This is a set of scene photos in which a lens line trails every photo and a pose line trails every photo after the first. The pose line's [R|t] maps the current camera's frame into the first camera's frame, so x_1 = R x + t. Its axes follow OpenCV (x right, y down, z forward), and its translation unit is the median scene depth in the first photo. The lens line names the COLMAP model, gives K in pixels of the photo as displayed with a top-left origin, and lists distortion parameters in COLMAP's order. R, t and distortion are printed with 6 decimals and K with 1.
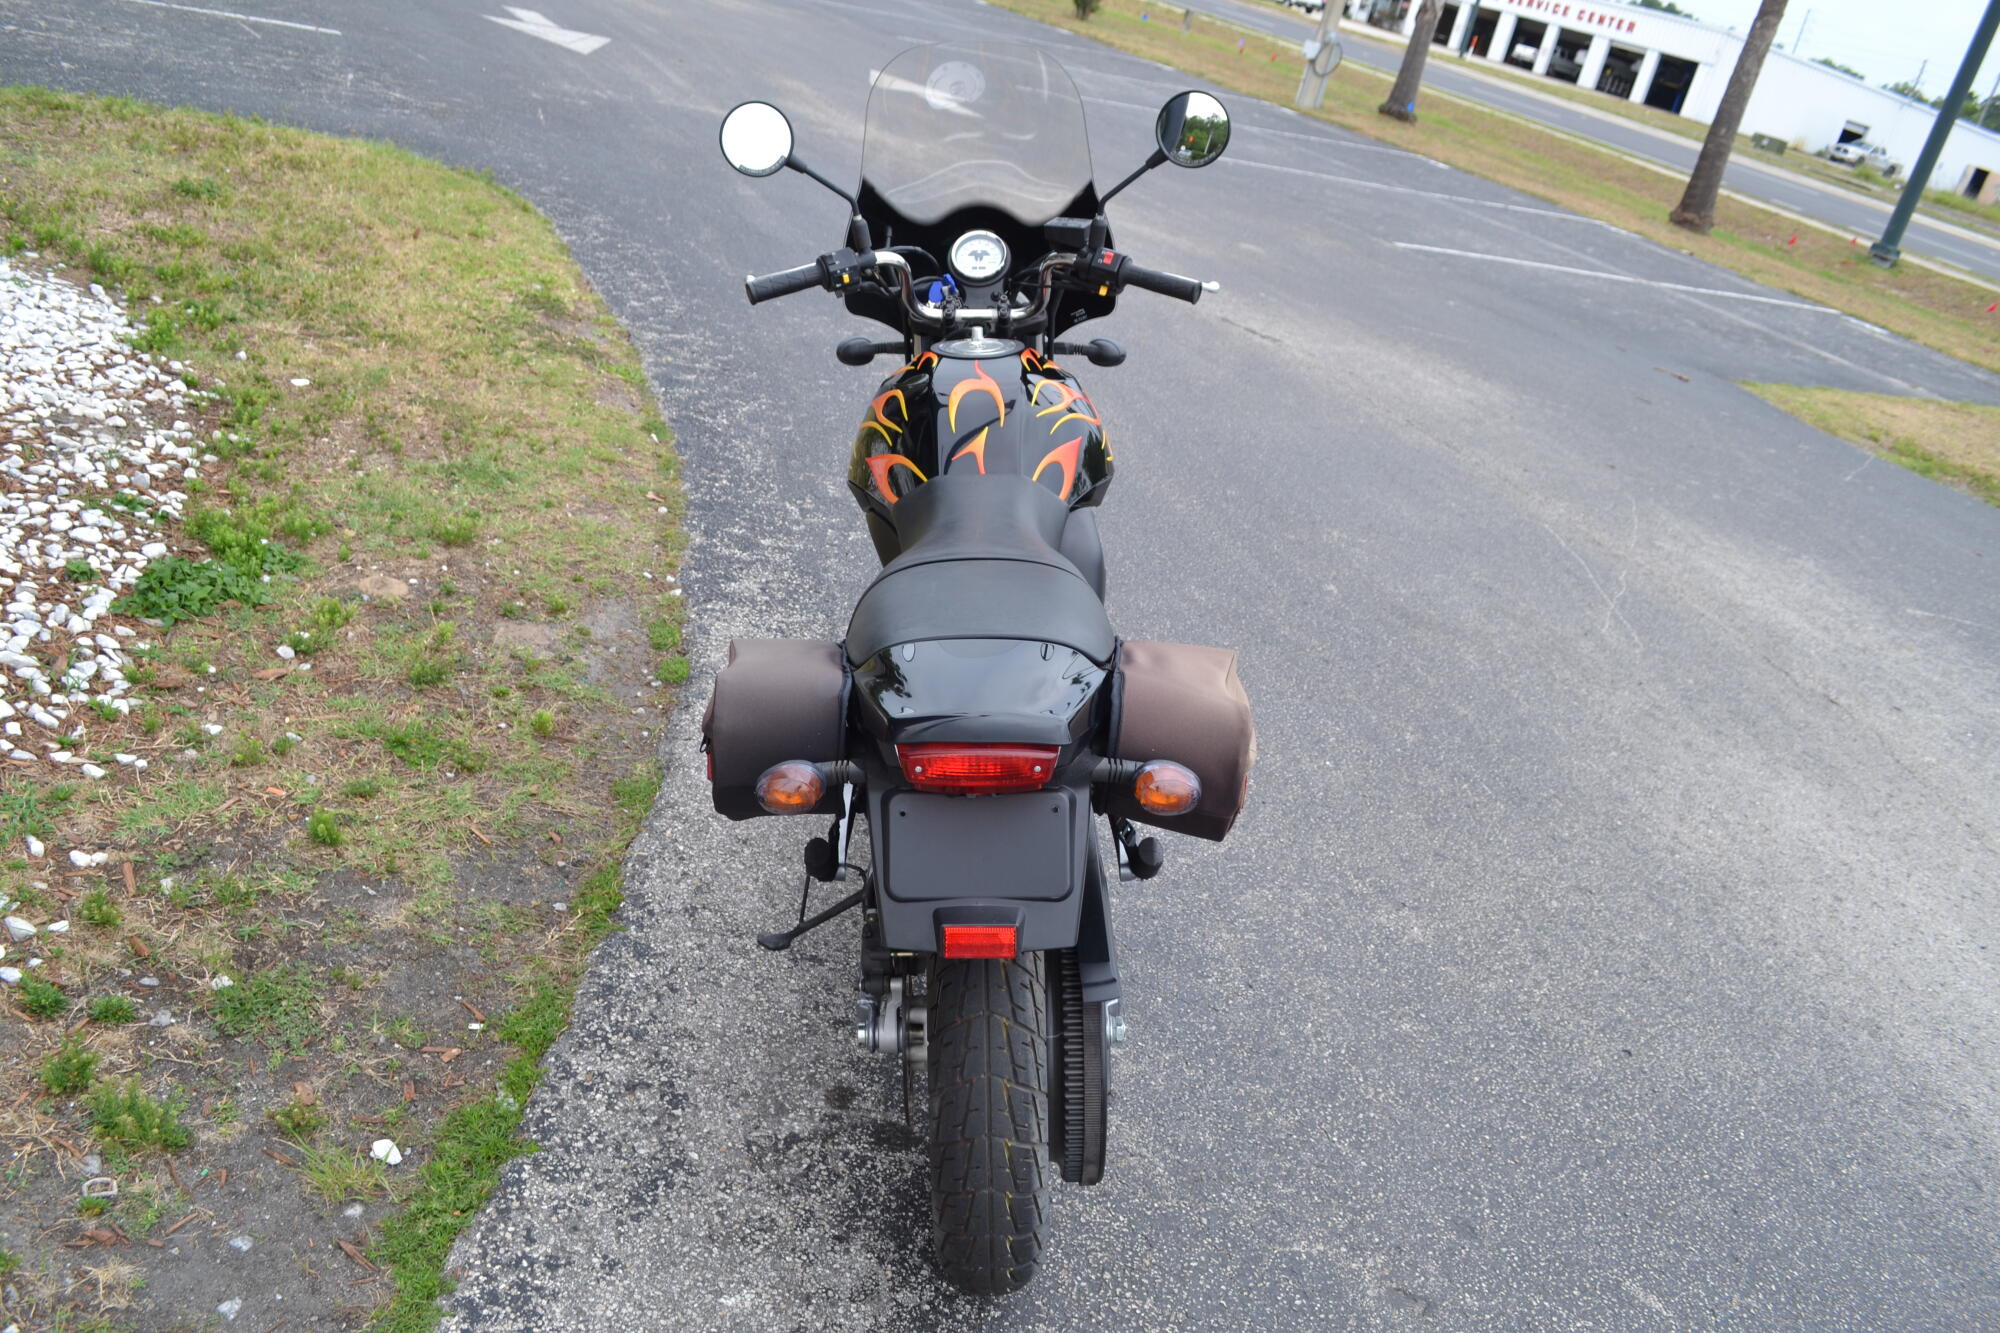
lens RADIAL K [[1671.3, 0, 1000.0], [0, 1671.3, 666.5], [0, 0, 1]] dist [-0.088520, 0.014590]
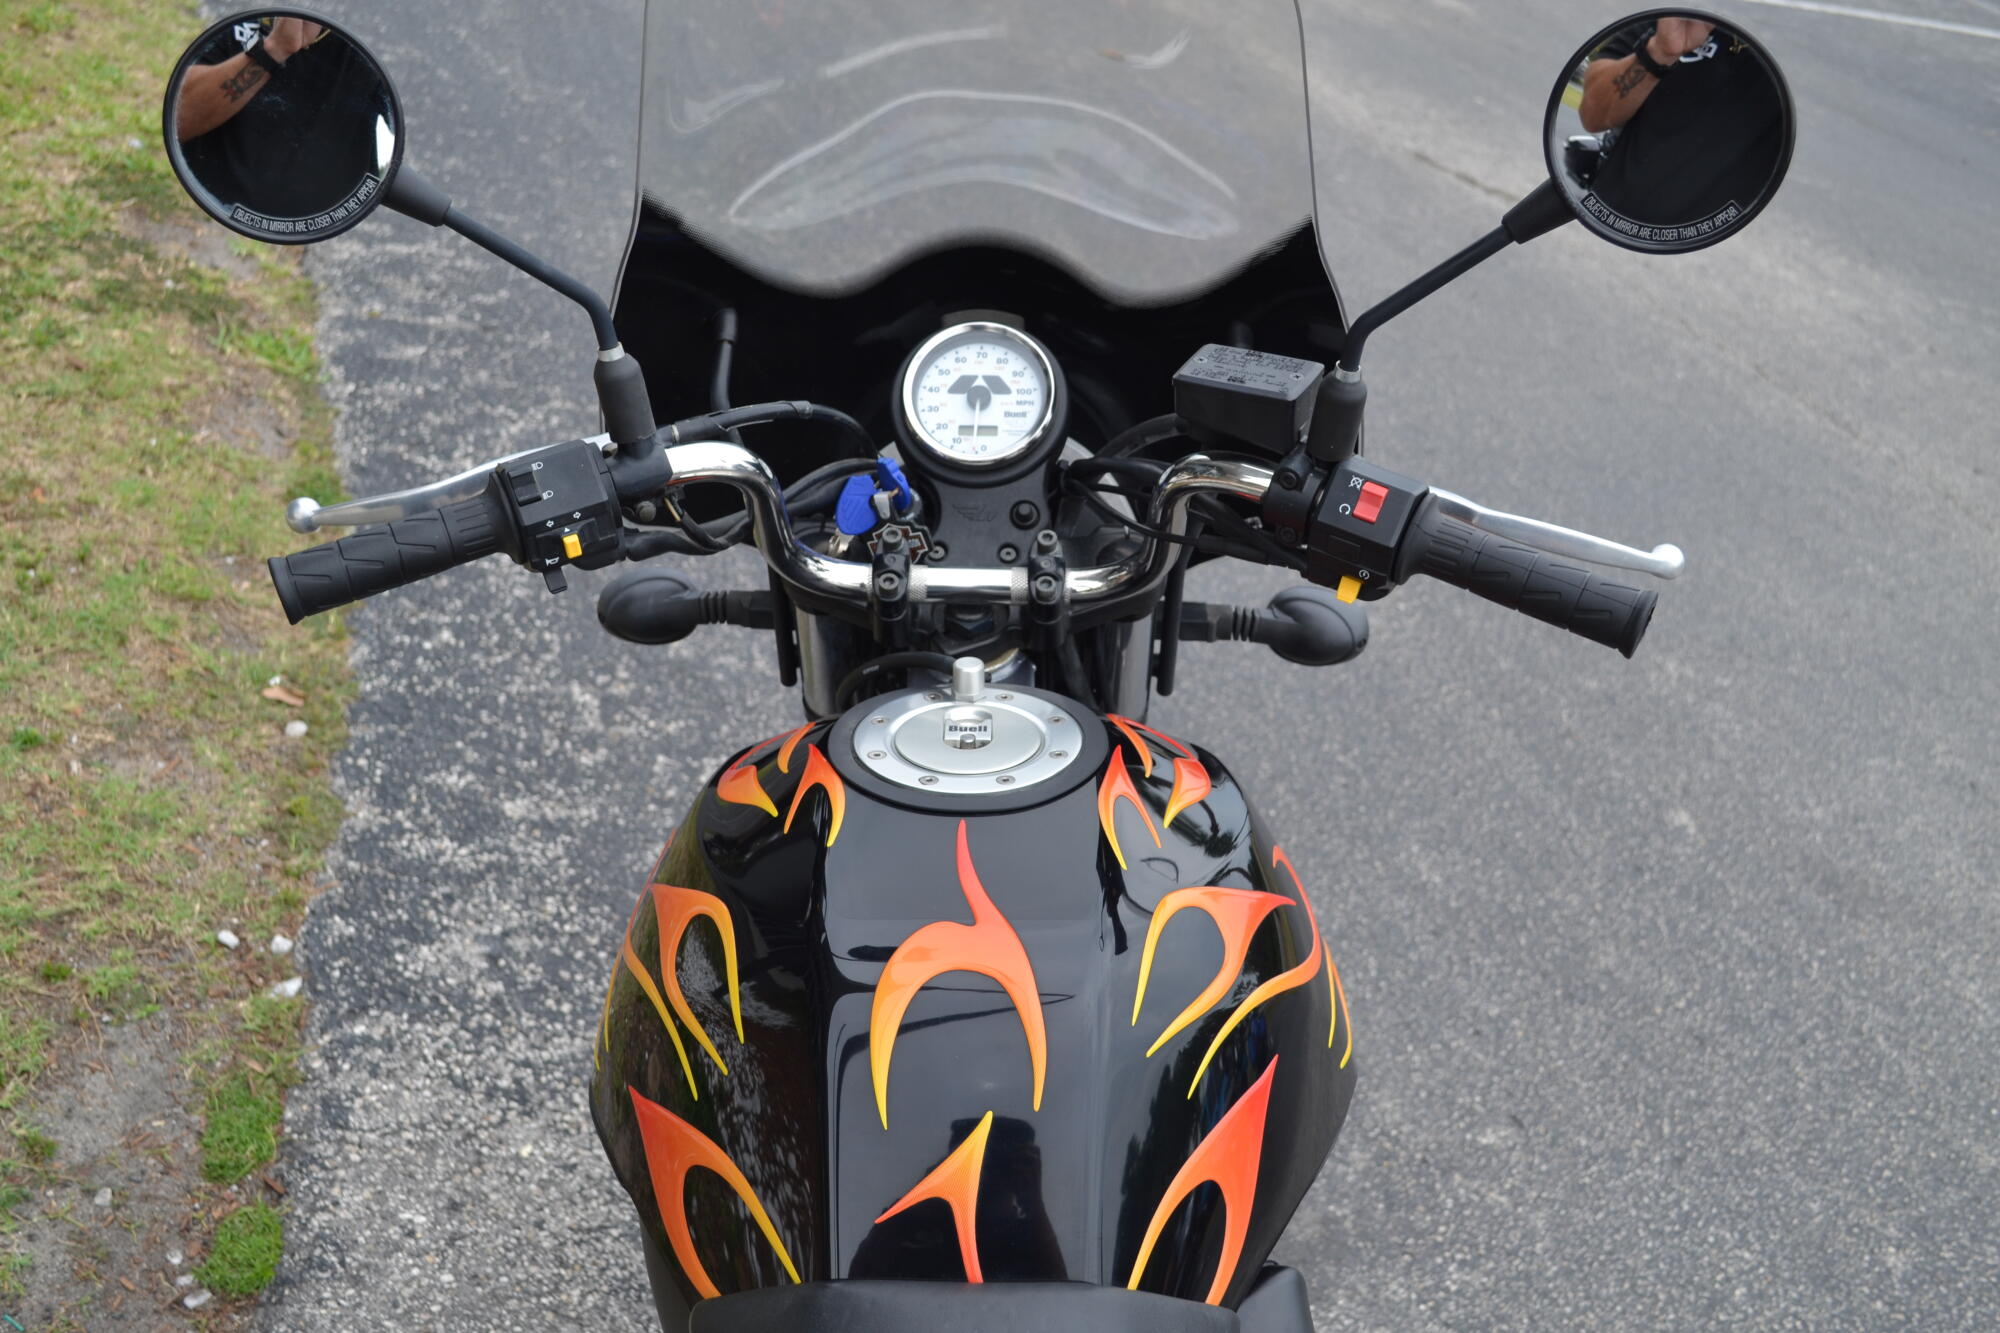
lens RADIAL K [[2408.2, 0, 1000.0], [0, 2408.2, 666.5], [0, 0, 1]] dist [-0.046256, 0.007708]
pose [[0.999838, 0.017226, -0.005157, -0.003112], [-0.016920, 0.998374, 0.054434, -0.153168], [0.006086, -0.054338, 0.998504, 0.337647]]
